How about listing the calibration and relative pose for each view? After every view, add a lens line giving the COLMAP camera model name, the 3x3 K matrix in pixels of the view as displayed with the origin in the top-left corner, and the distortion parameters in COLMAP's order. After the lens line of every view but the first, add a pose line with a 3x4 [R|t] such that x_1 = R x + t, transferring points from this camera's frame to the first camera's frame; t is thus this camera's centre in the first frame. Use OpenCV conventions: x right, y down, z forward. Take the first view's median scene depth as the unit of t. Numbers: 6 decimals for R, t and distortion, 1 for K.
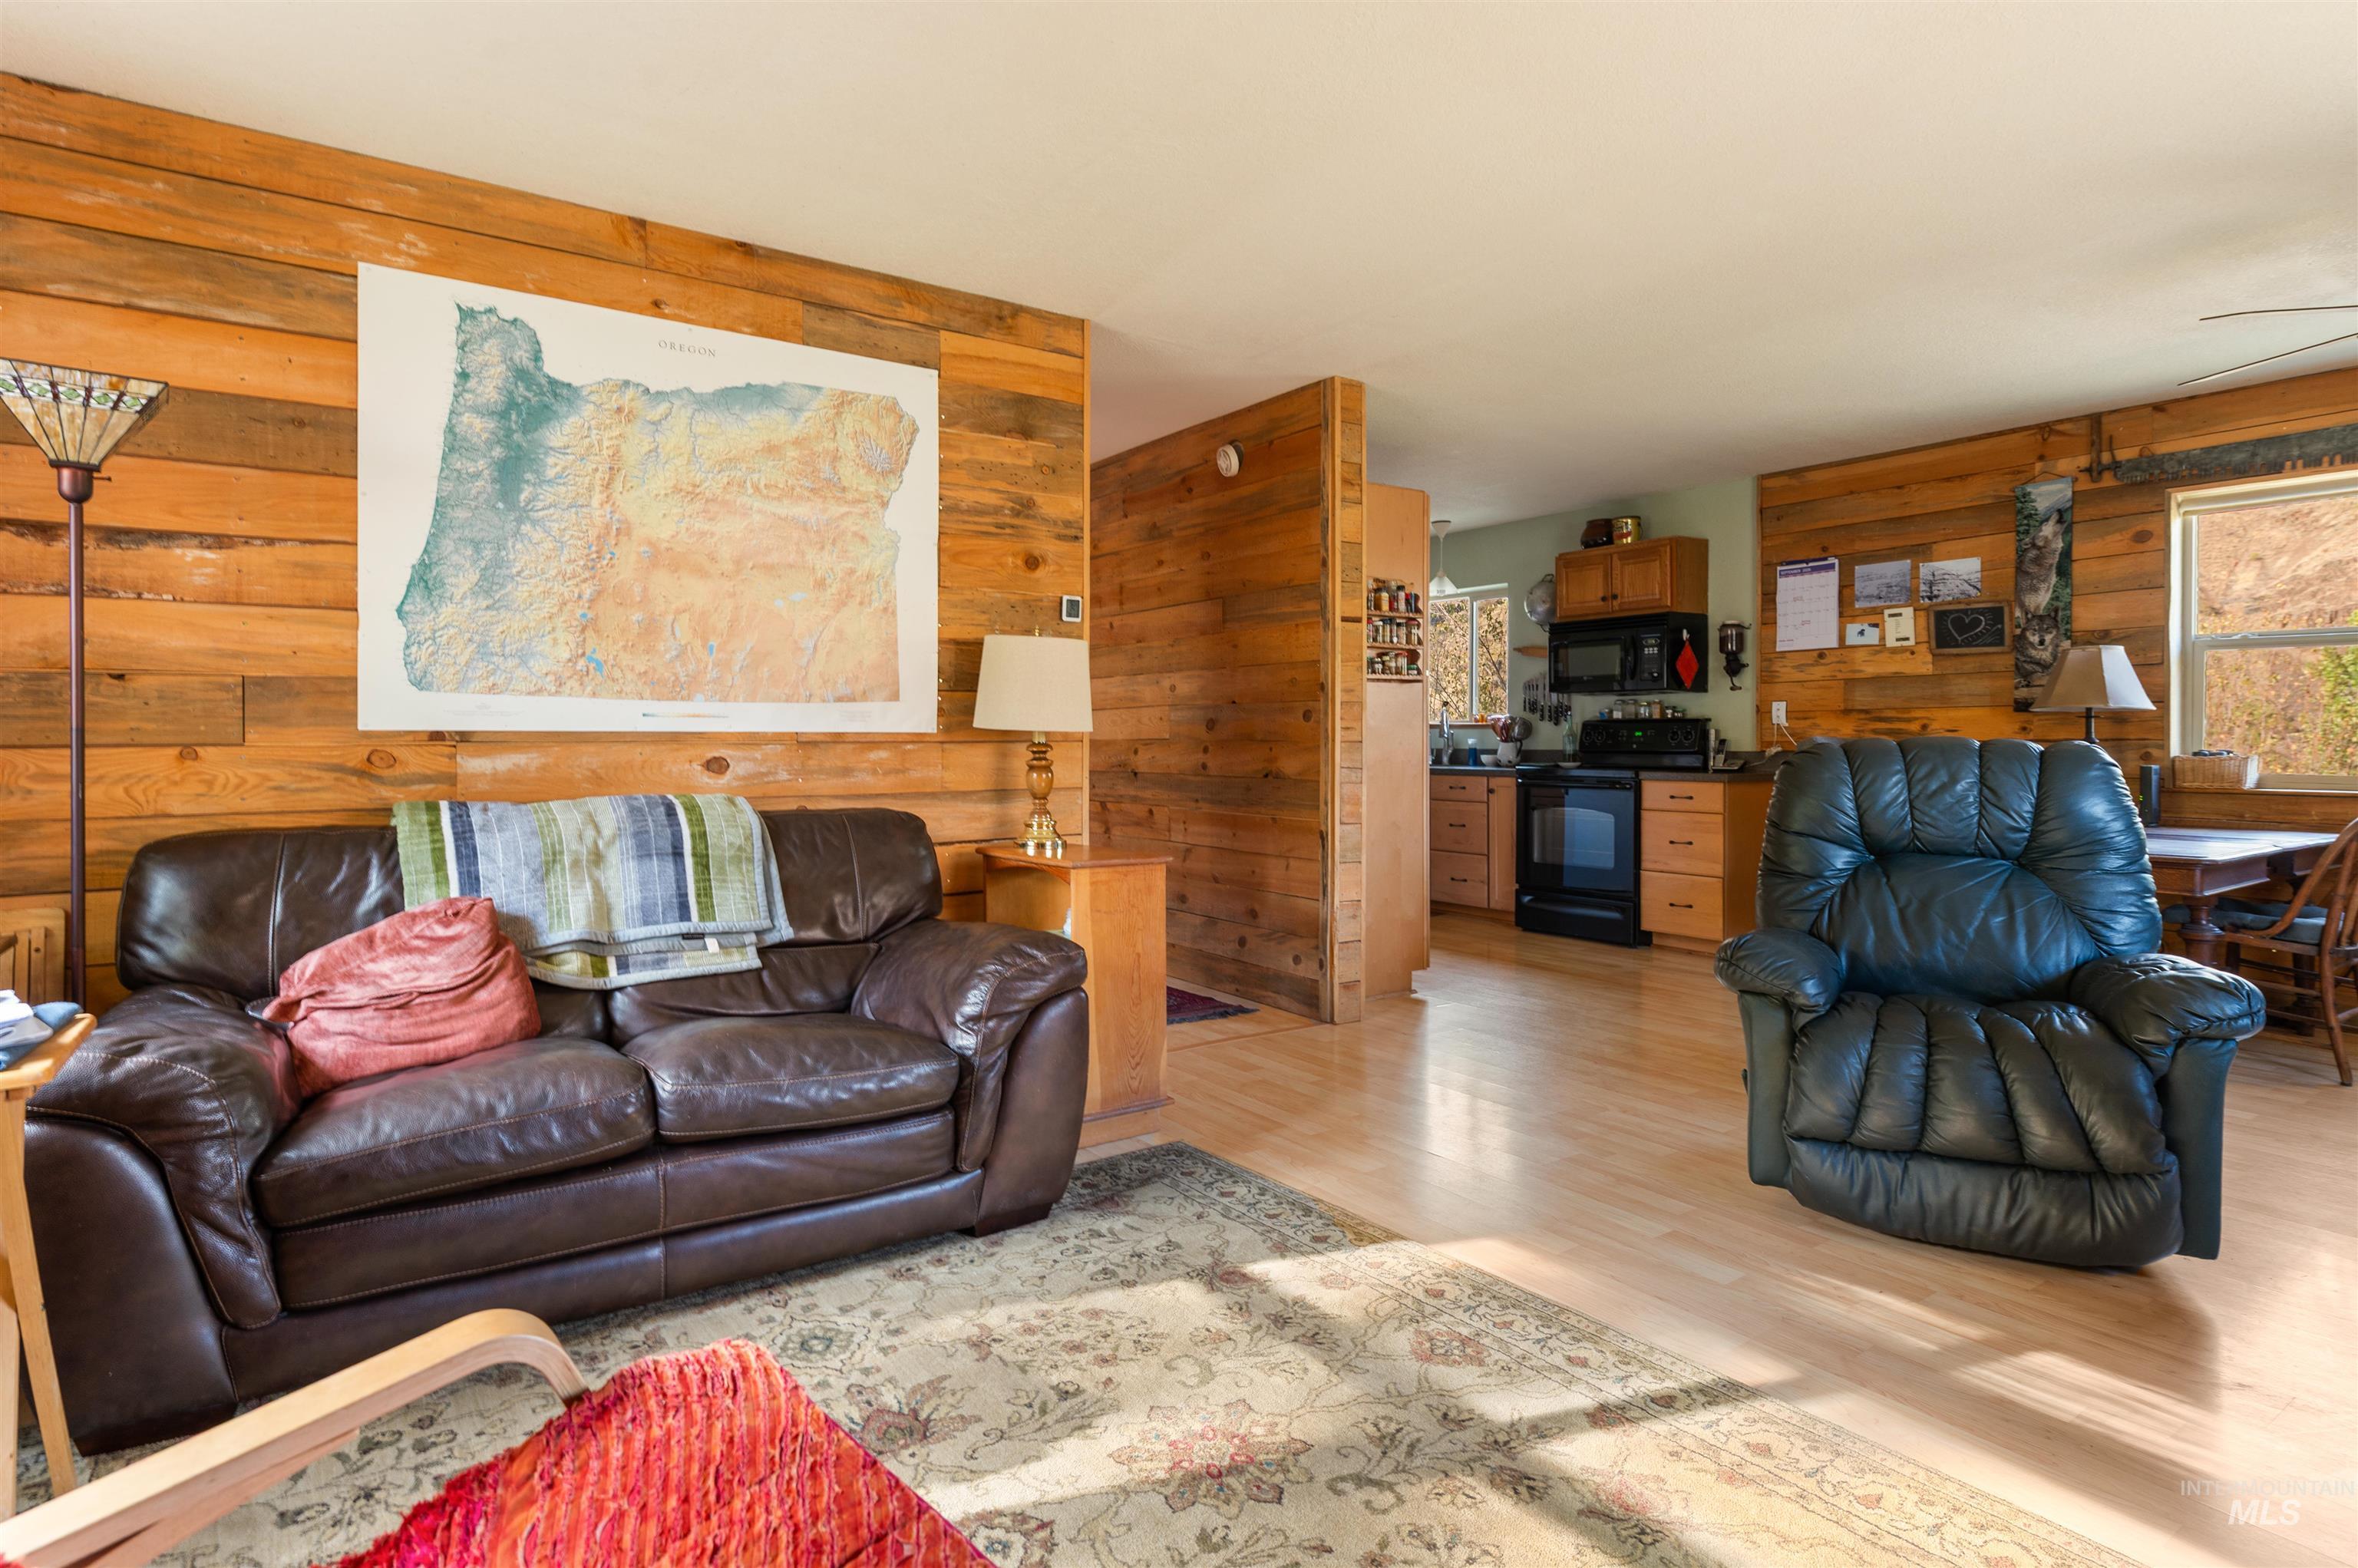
lens RADIAL K [[1211.4, 0, 1171.2], [0, 1211.4, 737.4], [0, 0, 1]] dist [0.004567, 0.000148]
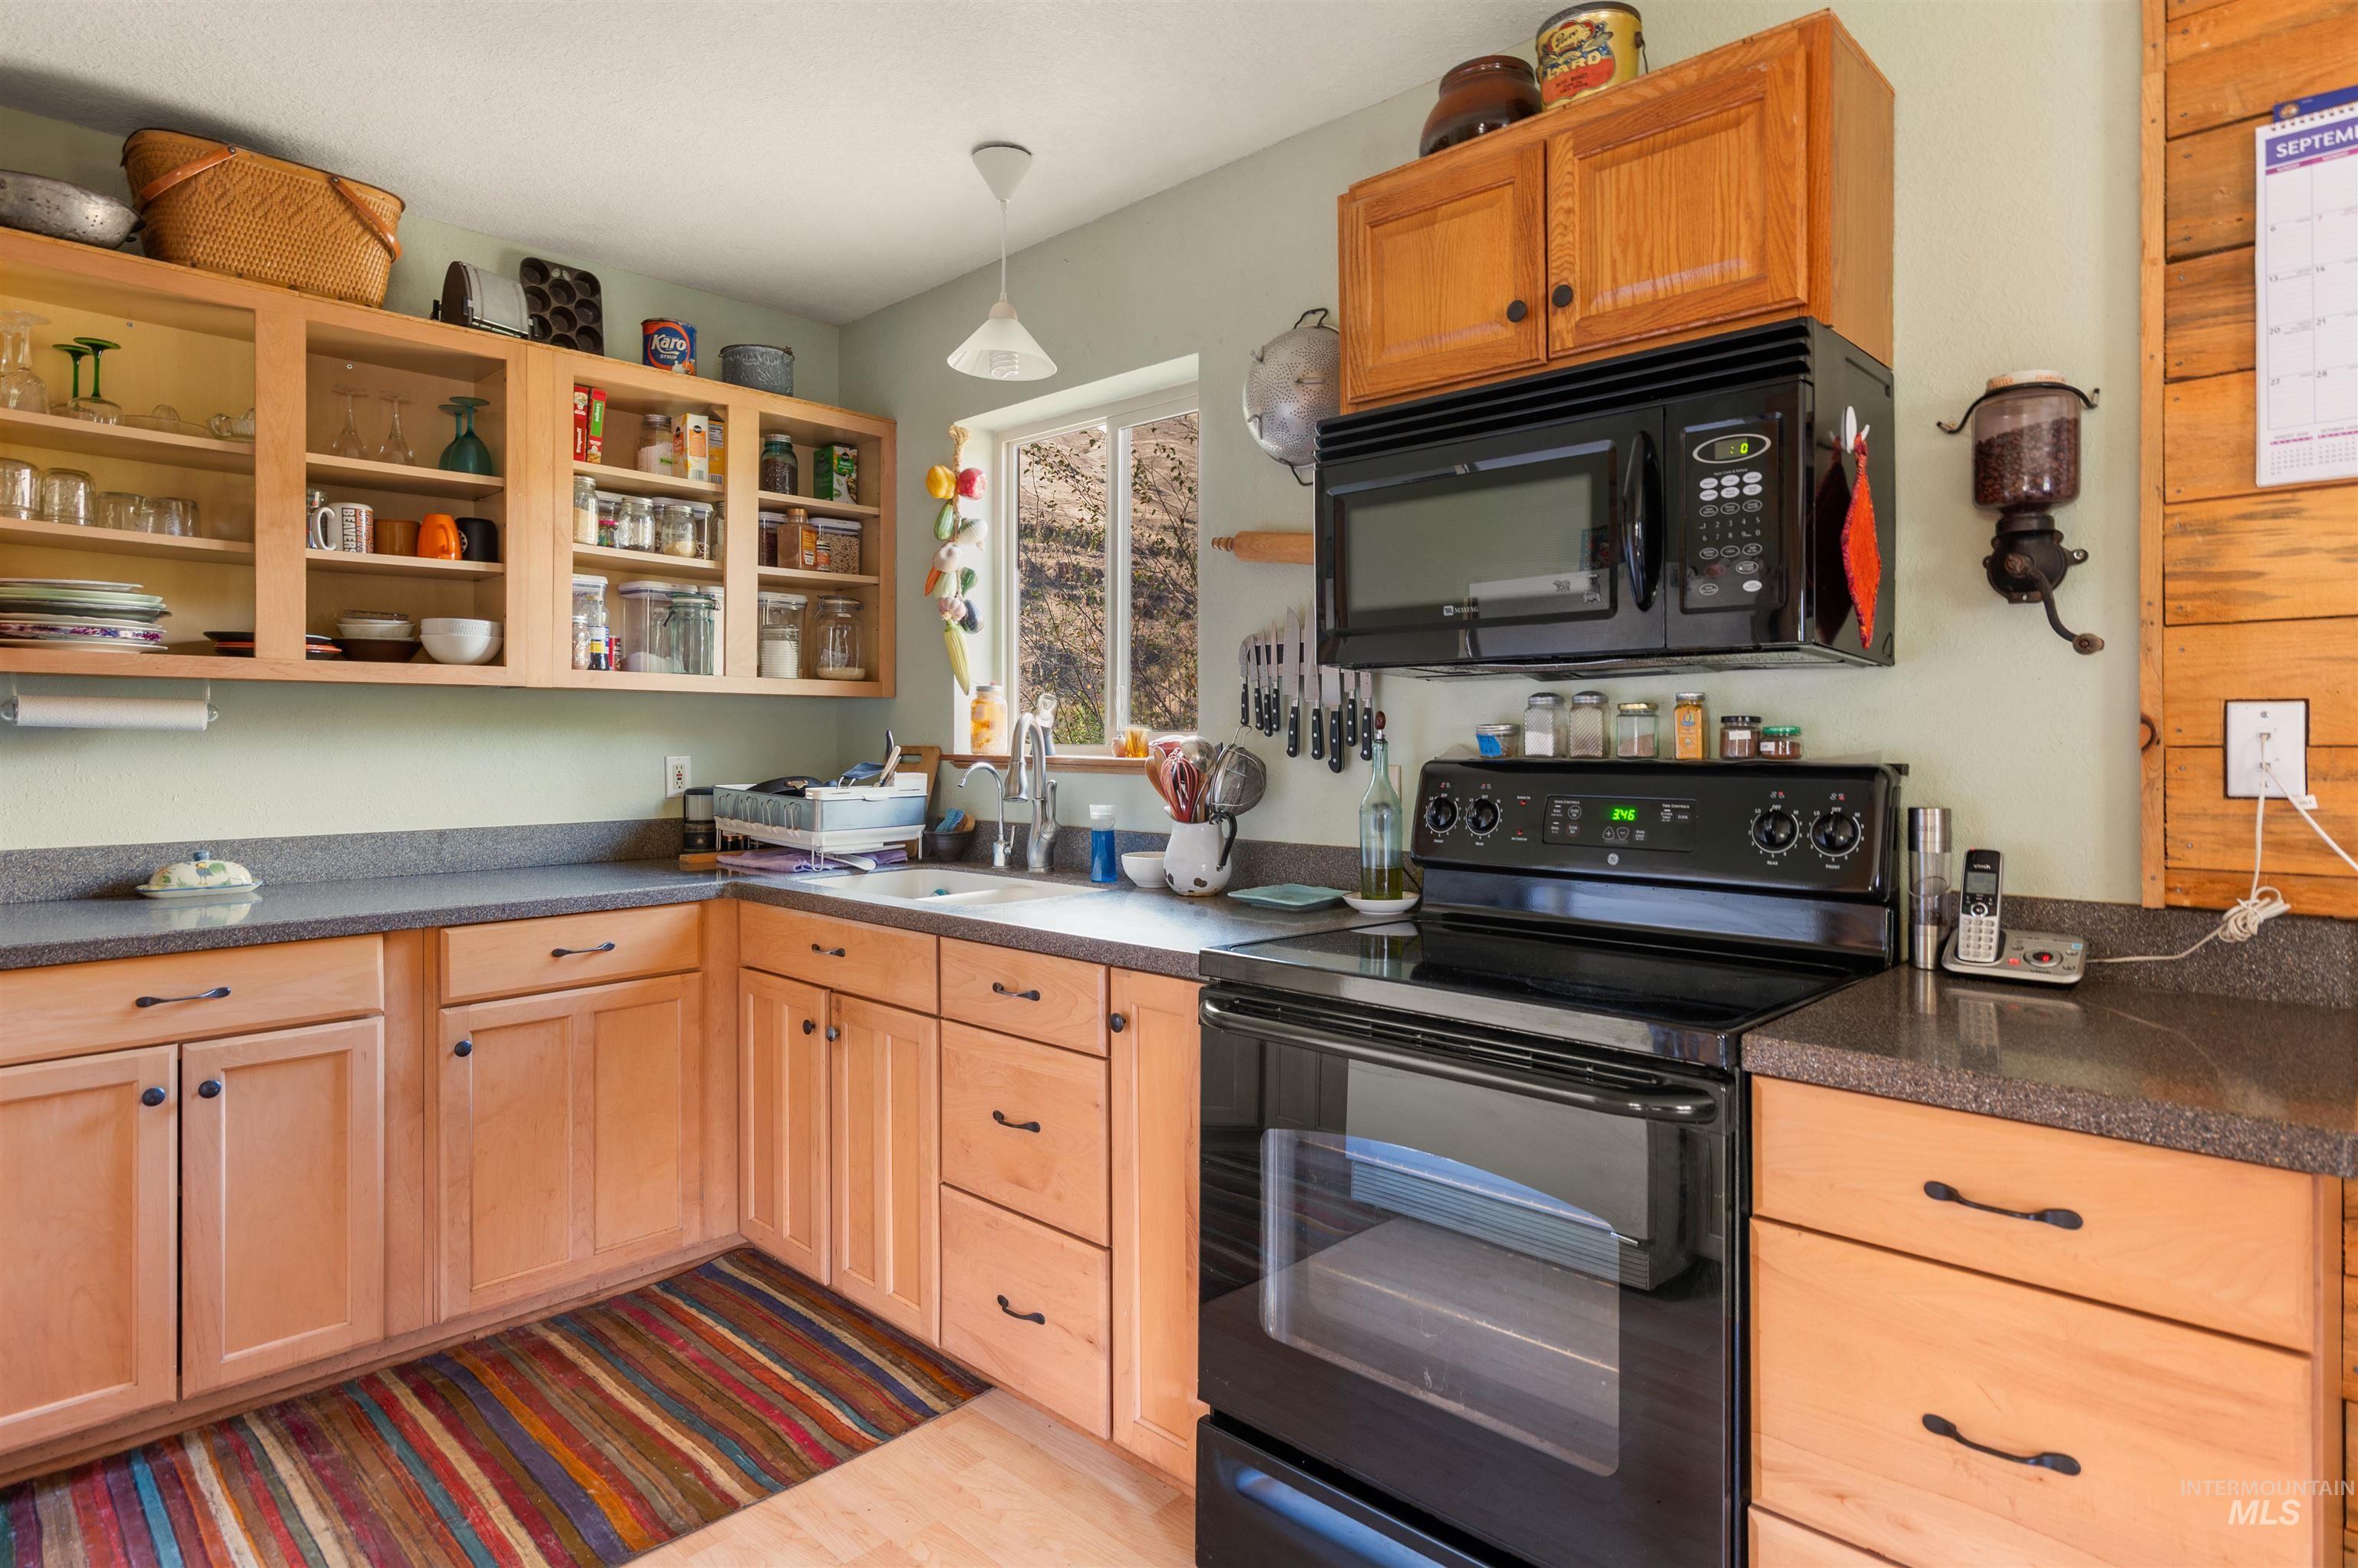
lens RADIAL K [[1260.5, 0, 1178.6], [0, 1260.5, 737.9], [0, 0, 1]] dist [0.000530, -0.000184]
pose [[0.979100, 0.000289, 0.203380, 0.258705], [-0.000576, 0.999999, 0.001348, -0.024005], [-0.203379, -0.001437, 0.979099, 0.844791]]
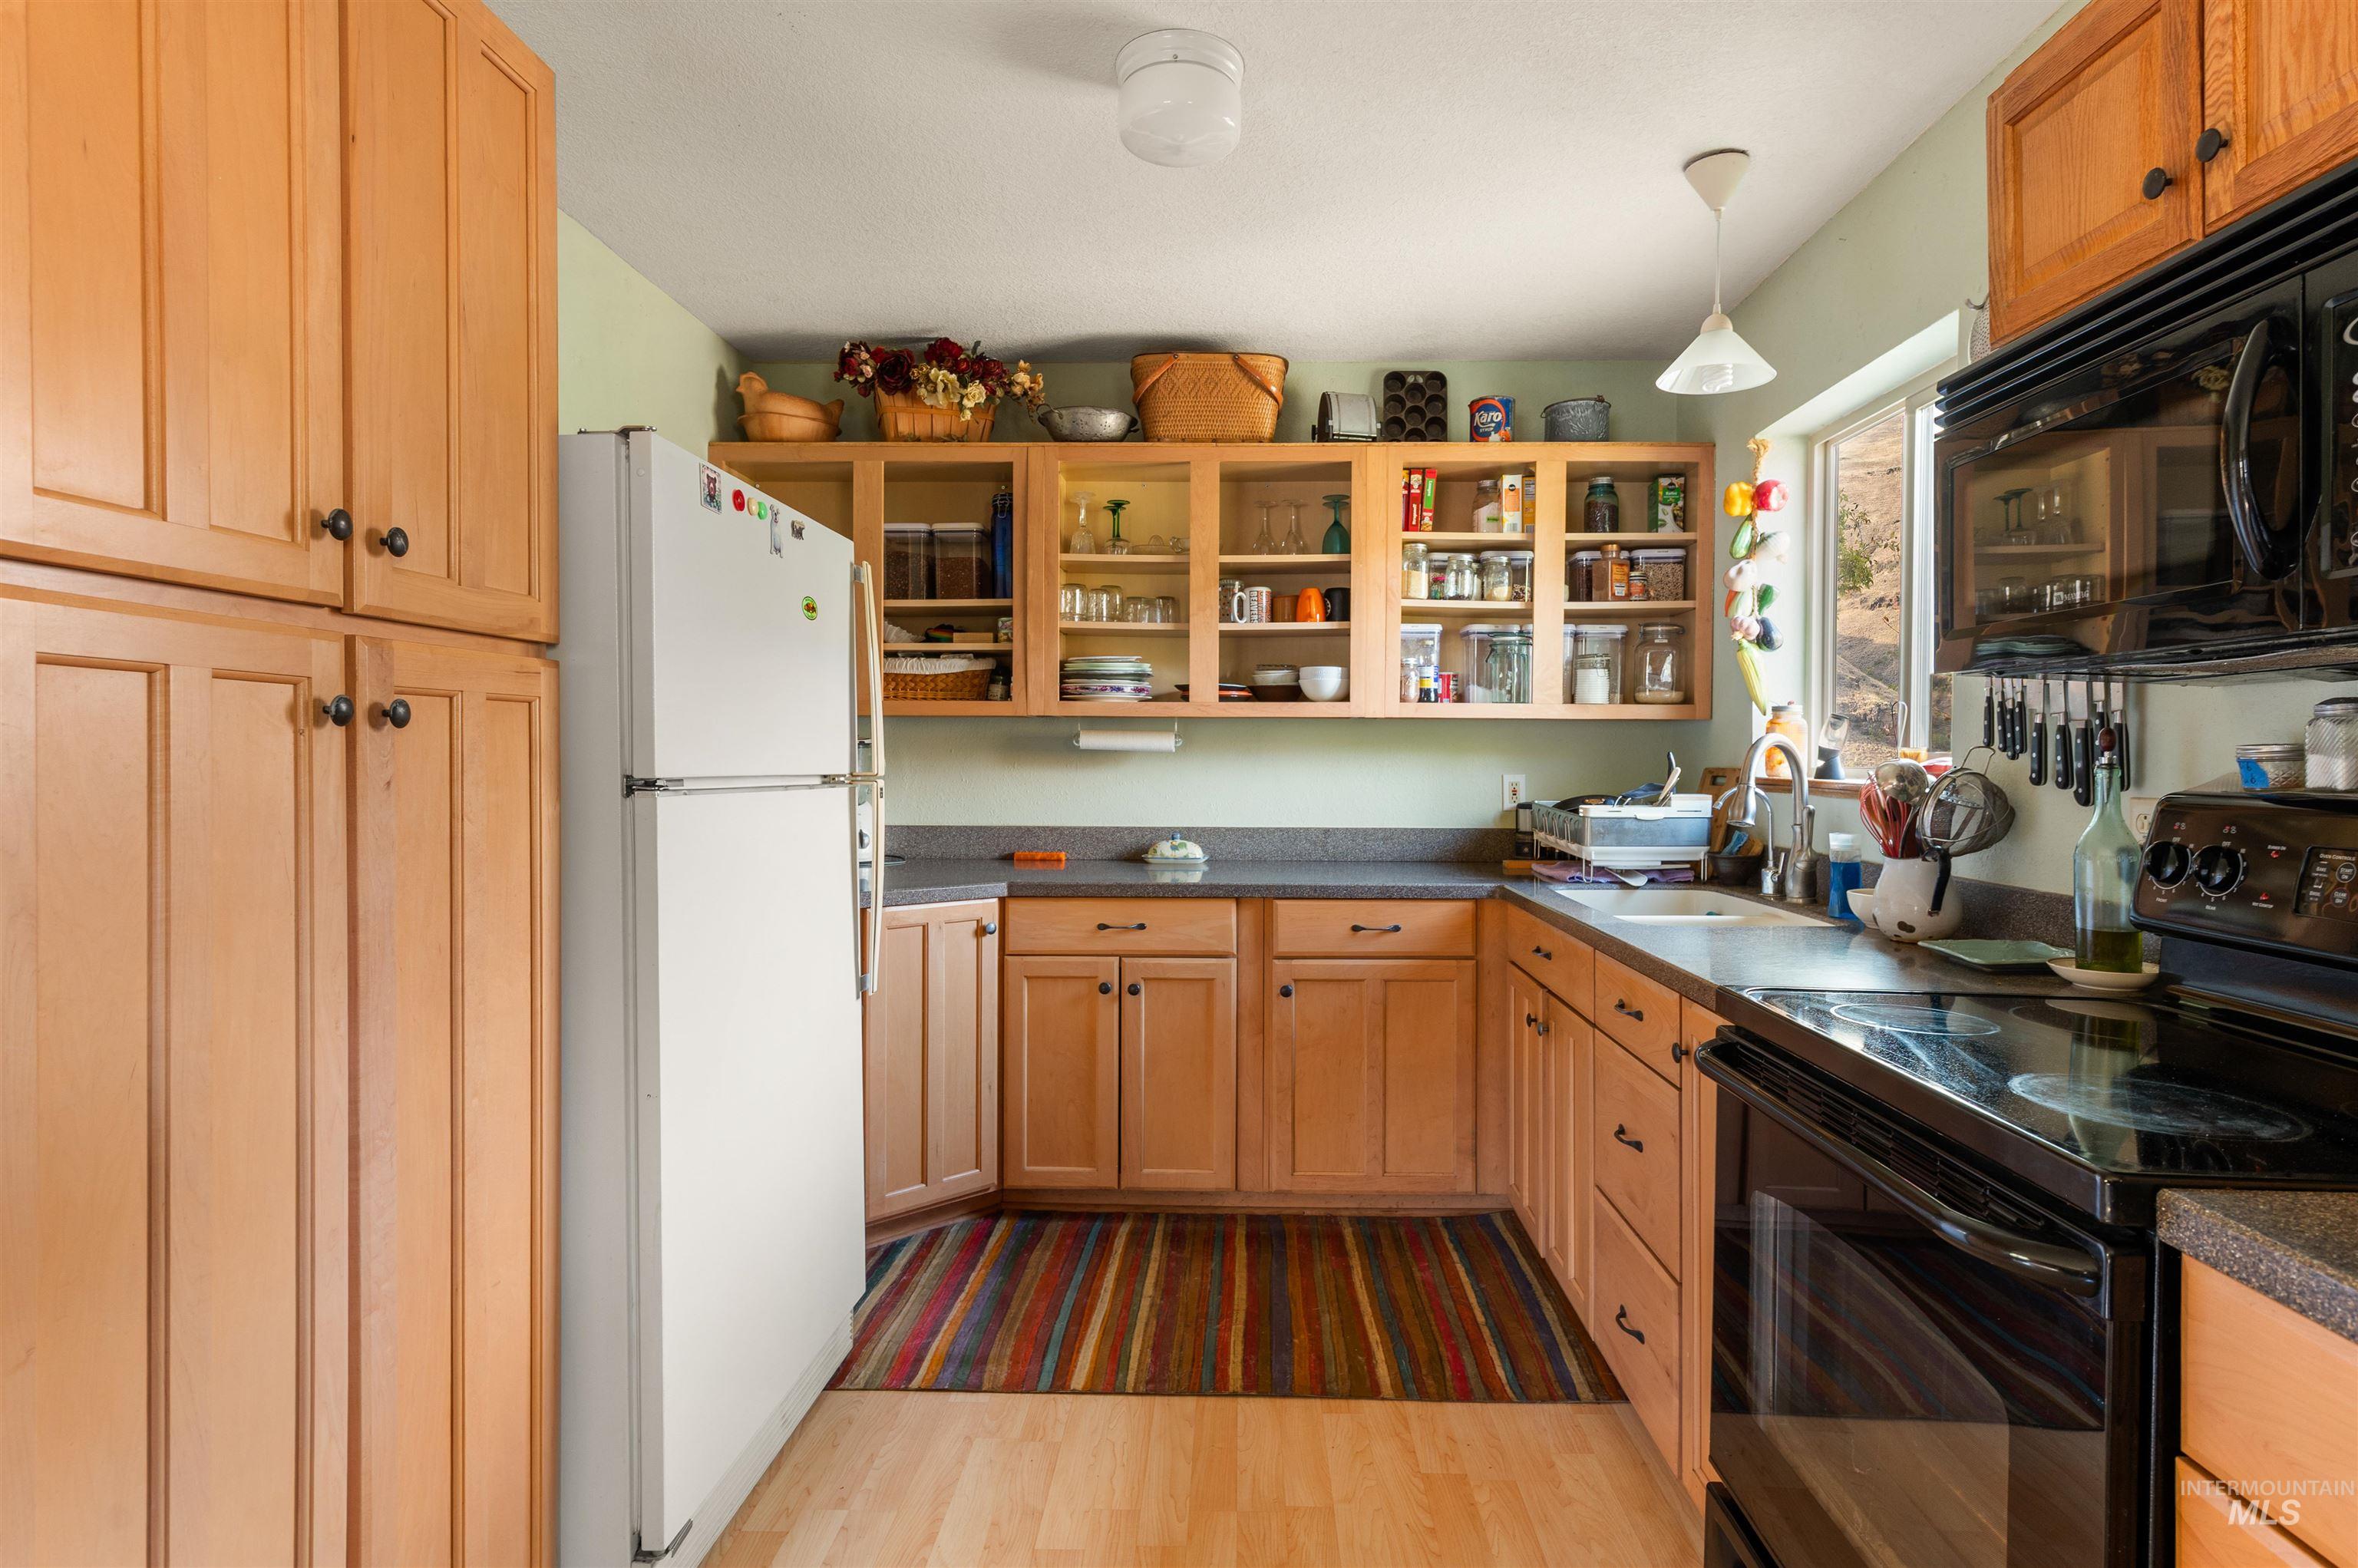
lens RADIAL K [[1208.5, 0, 1218.6], [0, 1208.5, 766.2], [0, 0, 1]] dist [0.007196, -0.000052]
pose [[0.809582, 0.008822, -0.586940, 0.397139], [-0.004060, 0.999947, 0.009430, -0.024428], [0.586992, -0.005251, 0.809575, 0.853139]]
